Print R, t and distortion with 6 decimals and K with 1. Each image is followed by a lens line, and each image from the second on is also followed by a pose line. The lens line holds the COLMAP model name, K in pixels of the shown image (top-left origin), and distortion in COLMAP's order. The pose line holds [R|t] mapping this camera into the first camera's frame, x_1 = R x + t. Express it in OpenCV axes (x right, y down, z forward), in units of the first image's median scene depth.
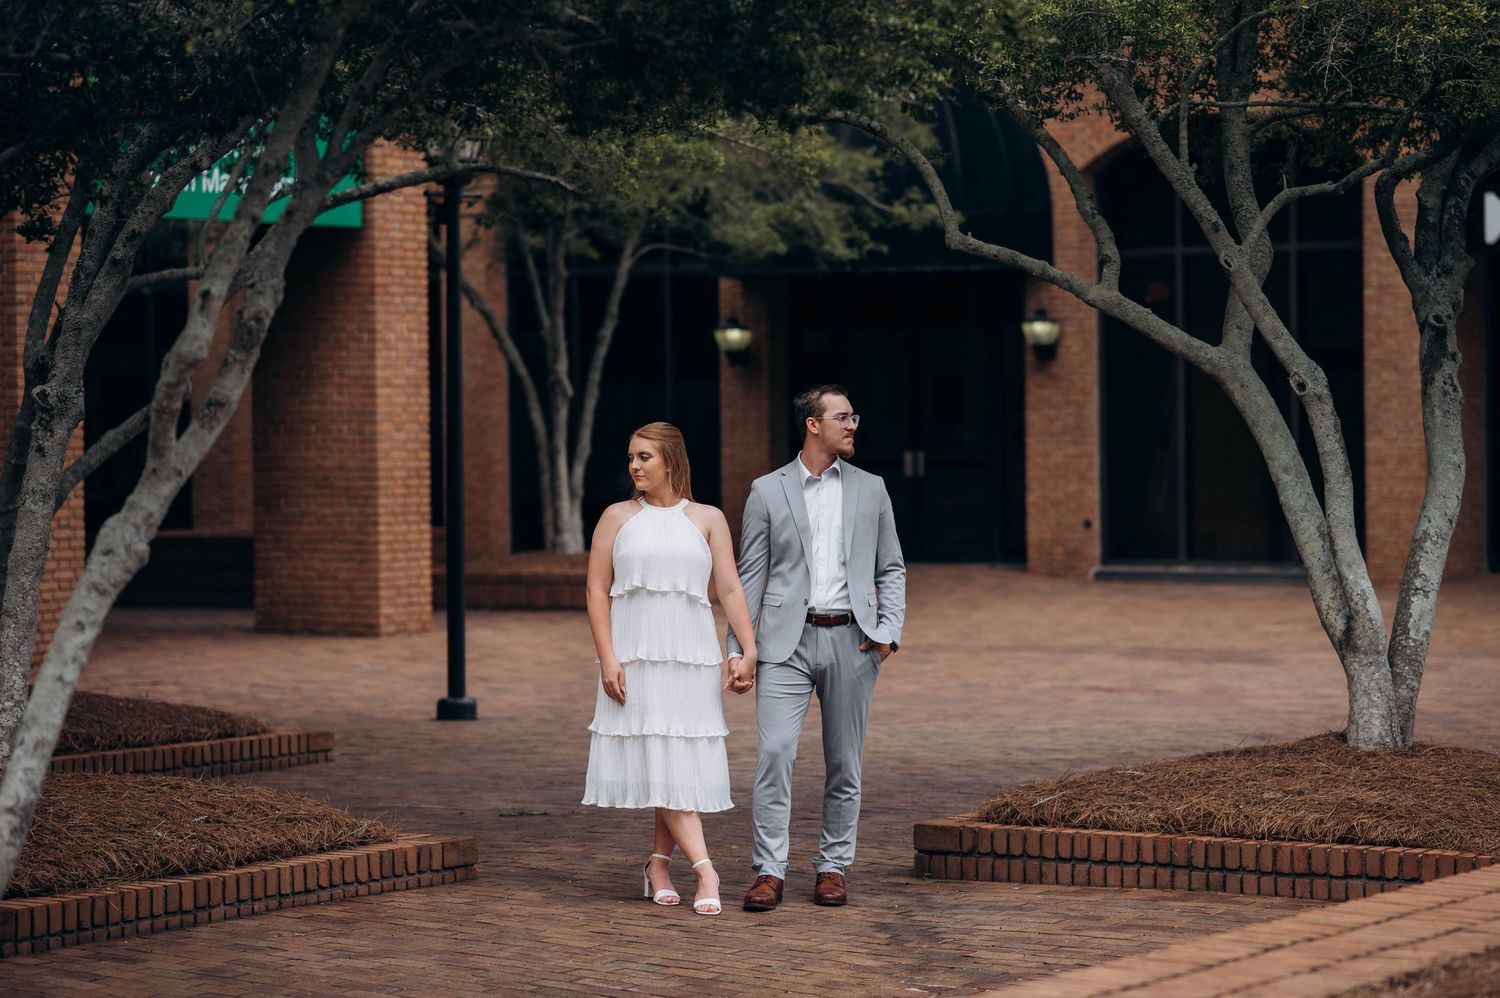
lens RADIAL K [[3642.2, 0, 750.0], [0, 3642.2, 499.0], [0, 0, 1]] dist [0.048299, 0.472741]
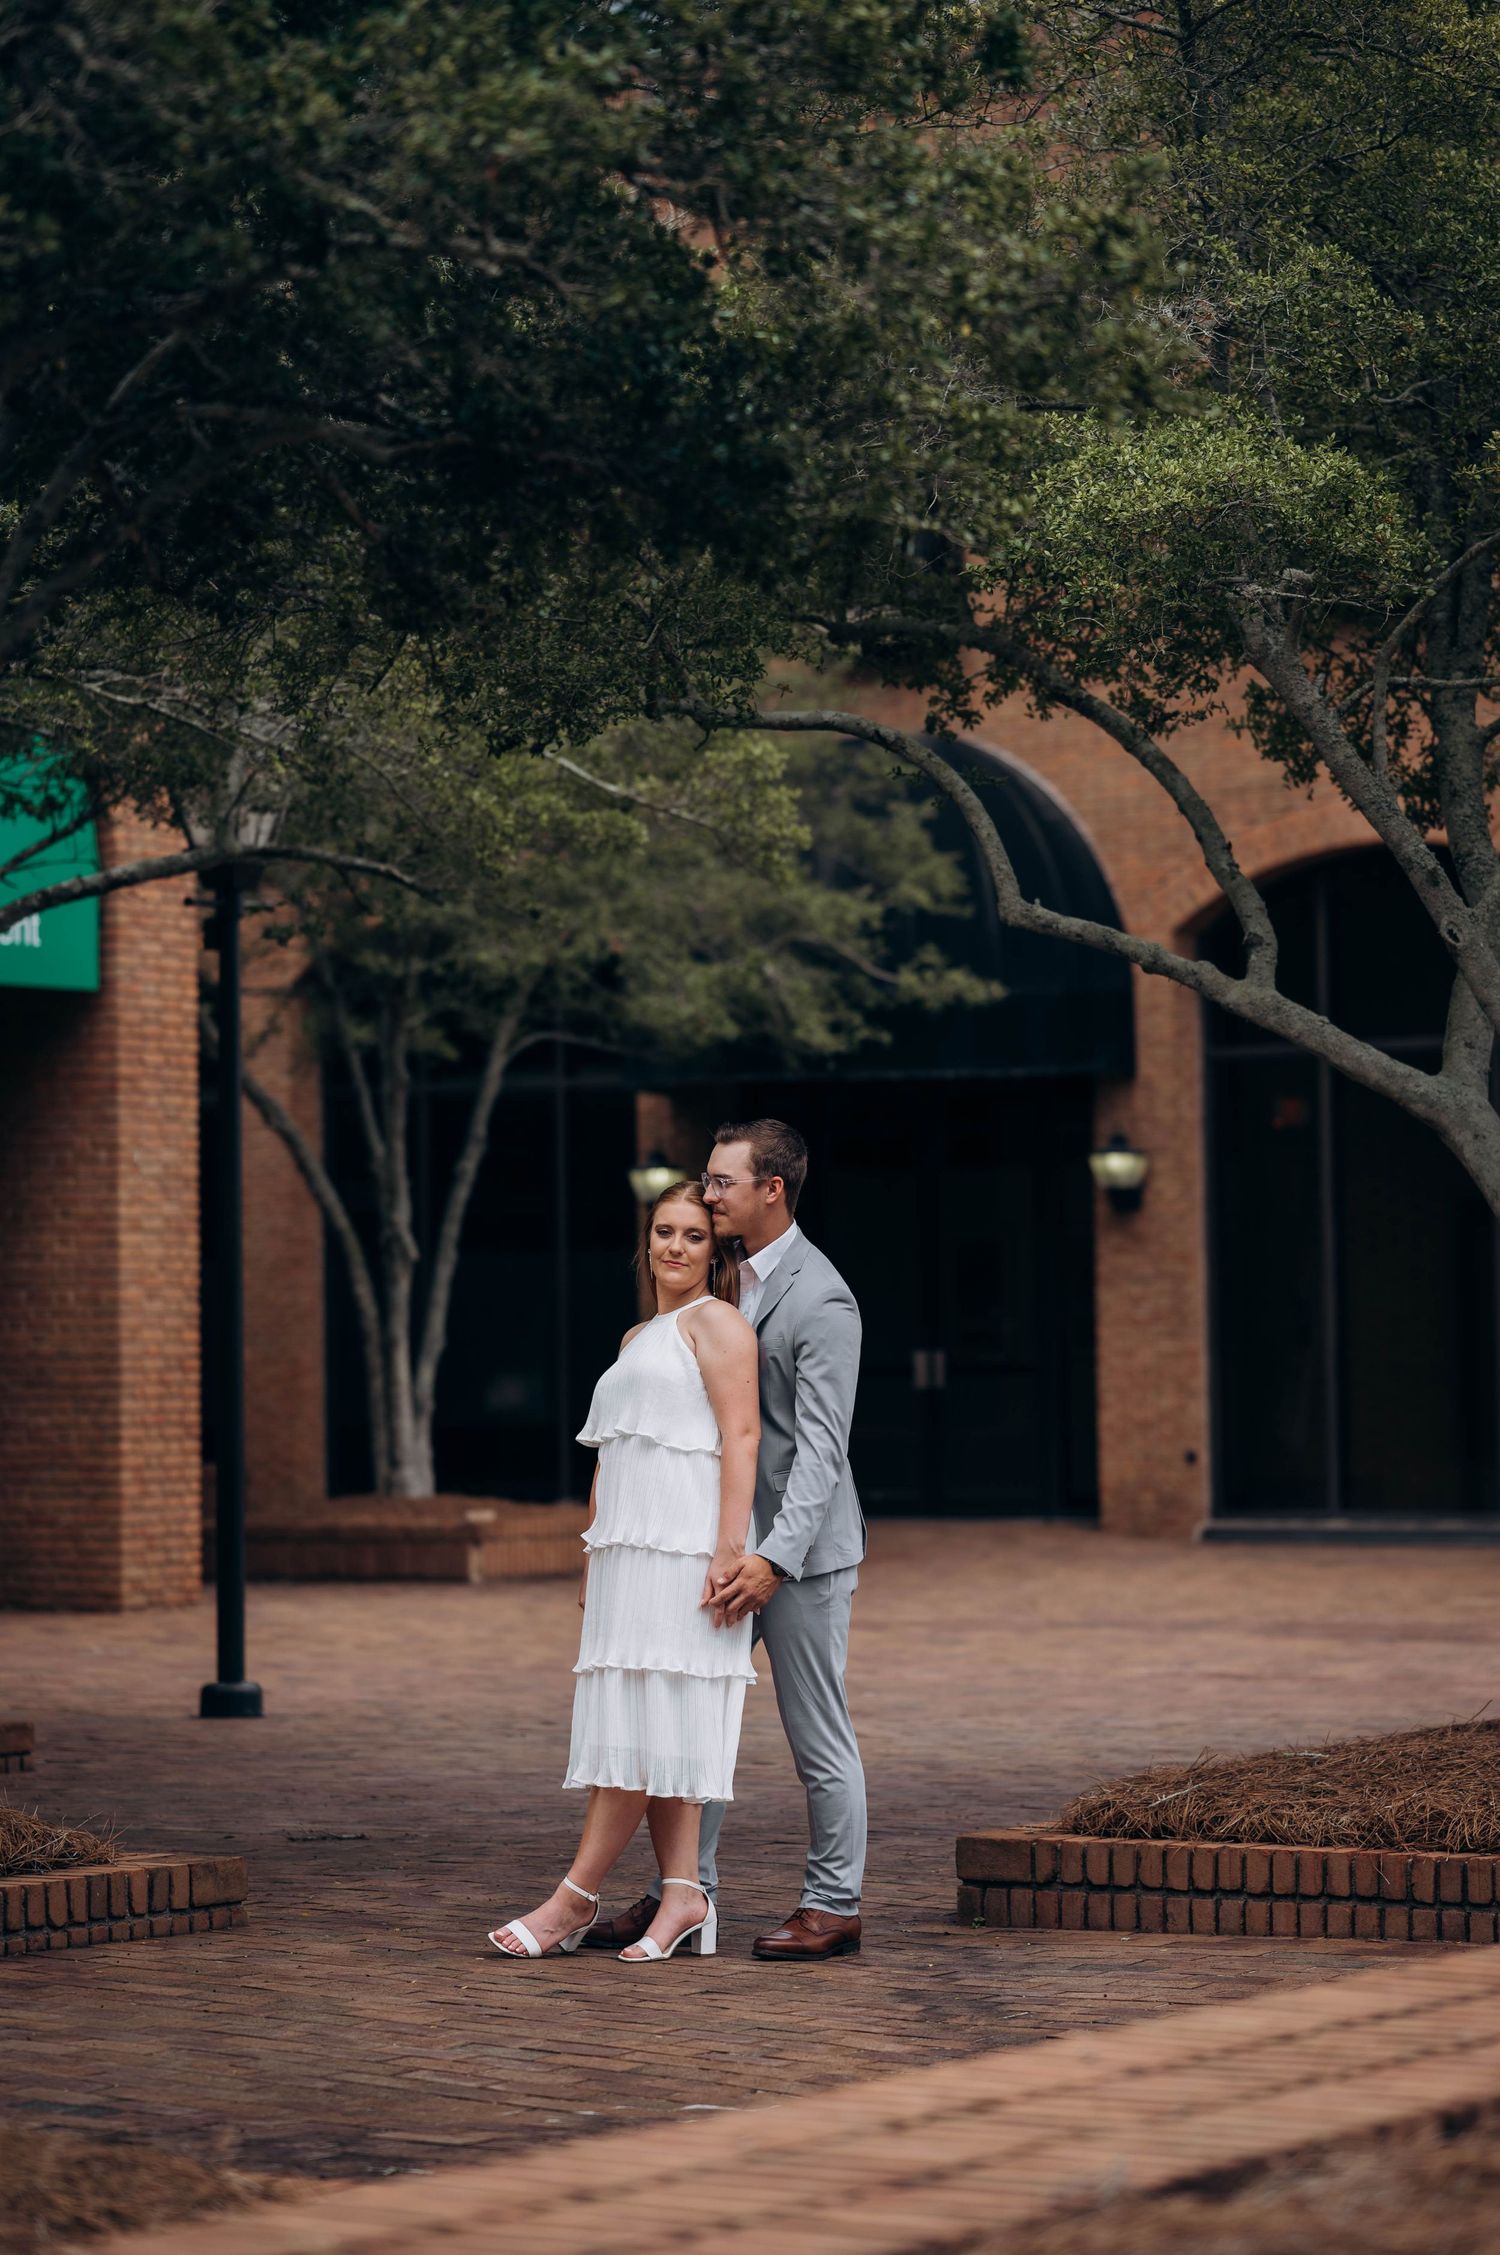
lens RADIAL K [[5166.2, 0, 670.2], [0, 5166.2, 1123.6], [0, 0, 1]] dist [0.063896, -0.271795]
pose [[0.999998, -0.000595, -0.001718, -0.001659], [0.000469, 0.997382, -0.072307, 0.028641], [0.001757, 0.072306, 0.997381, 0.106008]]
